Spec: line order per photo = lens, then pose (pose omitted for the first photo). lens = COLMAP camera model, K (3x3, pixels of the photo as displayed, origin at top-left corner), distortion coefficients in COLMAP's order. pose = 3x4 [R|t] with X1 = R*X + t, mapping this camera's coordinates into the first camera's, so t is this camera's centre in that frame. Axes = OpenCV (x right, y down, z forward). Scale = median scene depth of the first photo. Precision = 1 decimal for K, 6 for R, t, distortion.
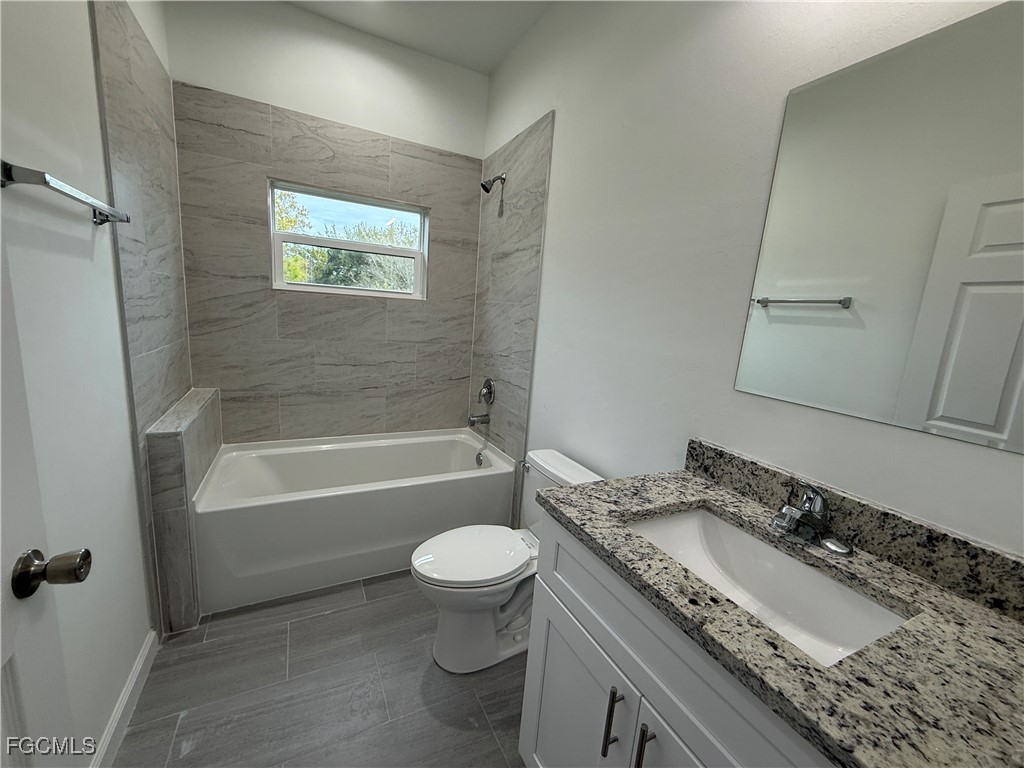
lens RADIAL K [[408.1, 0, 510.4], [0, 408.1, 386.0], [0, 0, 1]] dist [-0.000218, -0.000134]
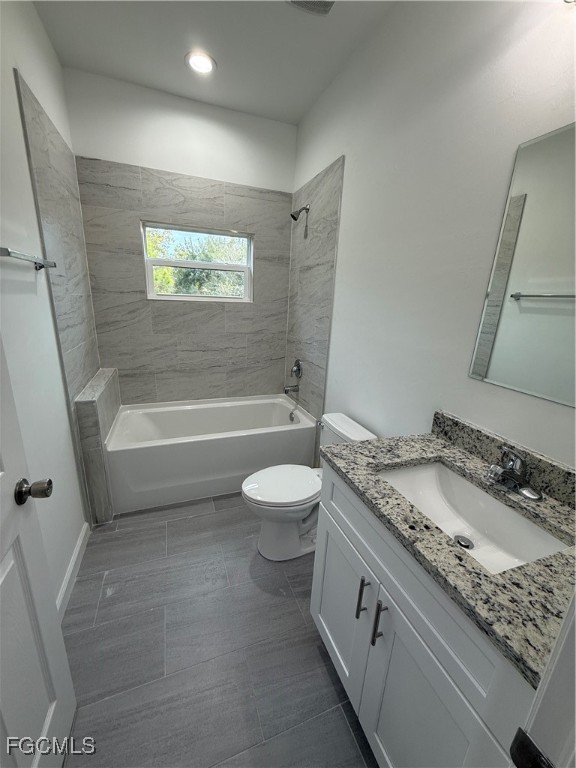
lens RADIAL K [[306.1, 0, 286.9], [0, 306.1, 381.8], [0, 0, 1]] dist [-0.000218, -0.000134]
pose [[0.993321, 0.001824, -0.115368, 0.049280], [0.007745, 0.996566, 0.082437, -0.047502], [0.115122, -0.082780, 0.989896, -0.059632]]
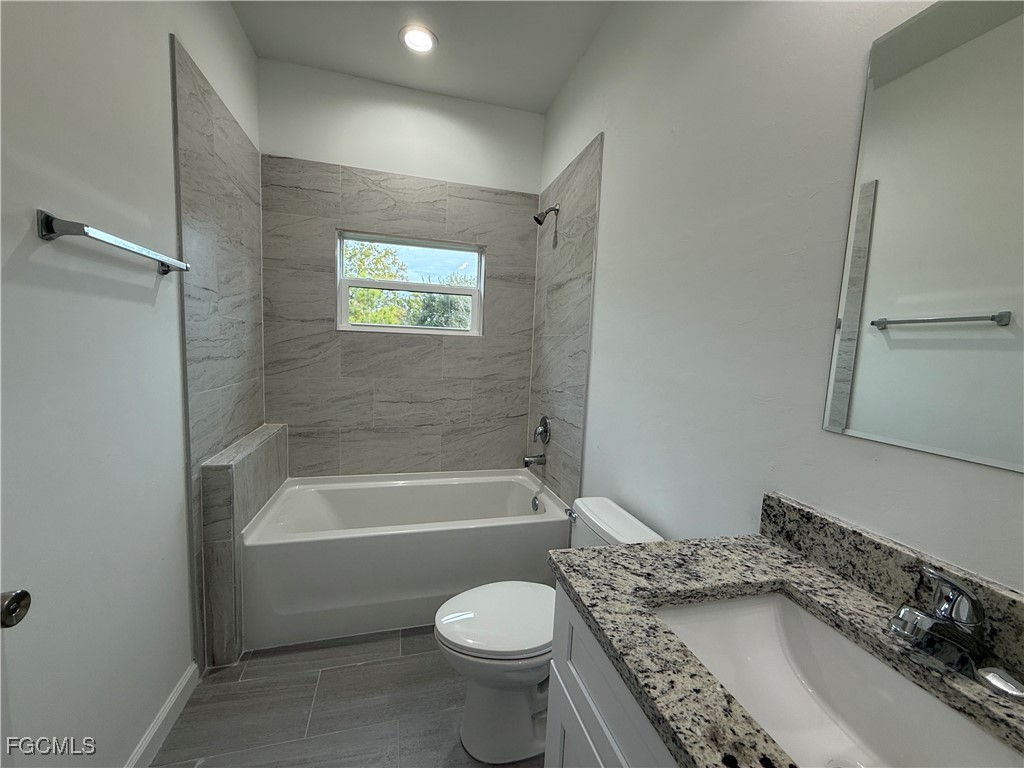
lens RADIAL K [[408.1, 0, 510.4], [0, 408.1, 386.0], [0, 0, 1]] dist [-0.000218, -0.000134]
pose [[0.978463, -0.011436, -0.206105, 0.107053], [-0.008227, 0.995510, -0.094294, 0.003279], [0.206258, 0.093959, 0.973976, 0.108351]]
